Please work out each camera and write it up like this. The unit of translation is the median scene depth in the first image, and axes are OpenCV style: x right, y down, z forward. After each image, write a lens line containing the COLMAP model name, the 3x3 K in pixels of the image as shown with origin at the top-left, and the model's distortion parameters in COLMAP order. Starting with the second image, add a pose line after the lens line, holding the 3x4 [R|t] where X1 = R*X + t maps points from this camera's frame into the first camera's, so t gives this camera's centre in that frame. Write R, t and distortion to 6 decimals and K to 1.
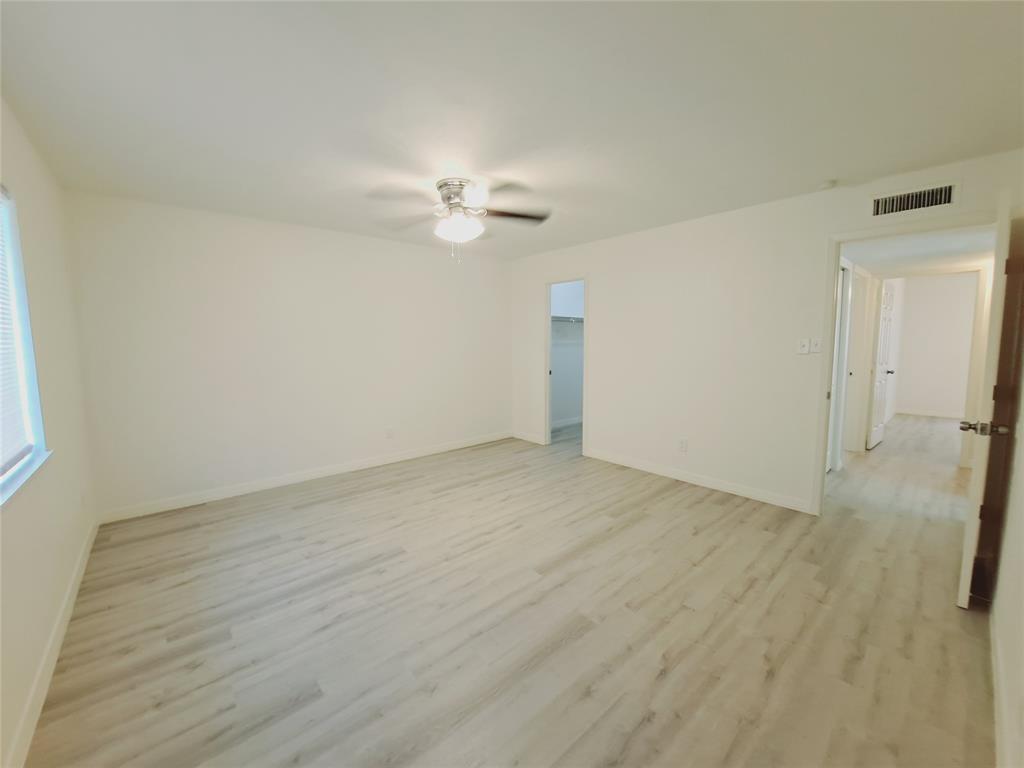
lens RADIAL K [[410.4, 0, 503.0], [0, 410.4, 378.4], [0, 0, 1]] dist [-0.014726, -0.000224]
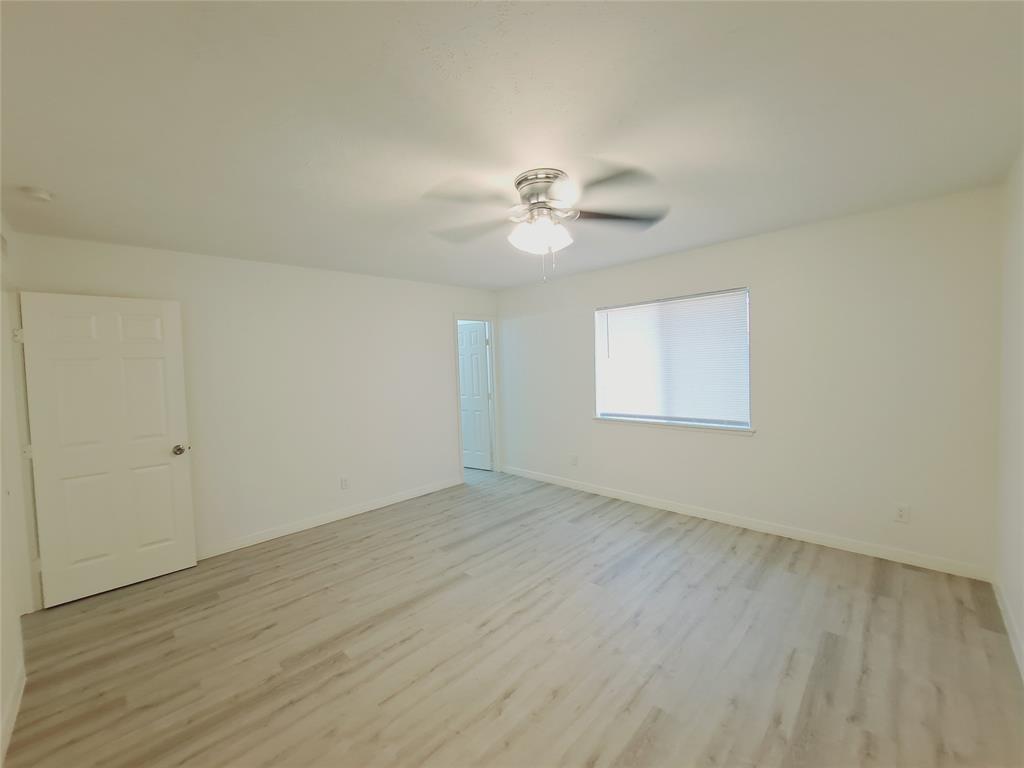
lens RADIAL K [[410.4, 0, 503.0], [0, 410.4, 378.4], [0, 0, 1]] dist [-0.014726, -0.000224]
pose [[-0.996505, 0.047243, -0.068896, 0.032472], [0.037924, 0.990683, 0.130801, -0.220098], [0.074434, 0.127731, -0.989012, 1.881845]]
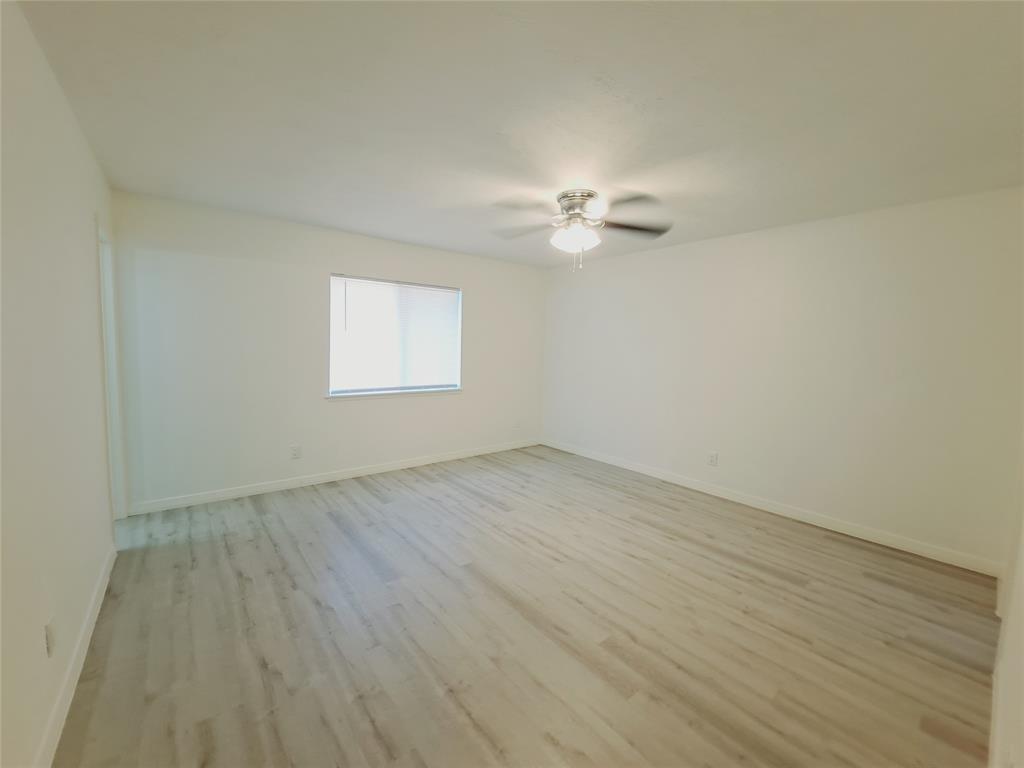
lens RADIAL K [[406.5, 0, 500.7], [0, 406.5, 382.2], [0, 0, 1]] dist [-0.008933, -0.000180]
pose [[-0.044705, 0.097942, -0.994188, 0.975042], [-0.118777, 0.987602, 0.102634, -0.106587], [0.991914, 0.122675, -0.032517, 0.944600]]
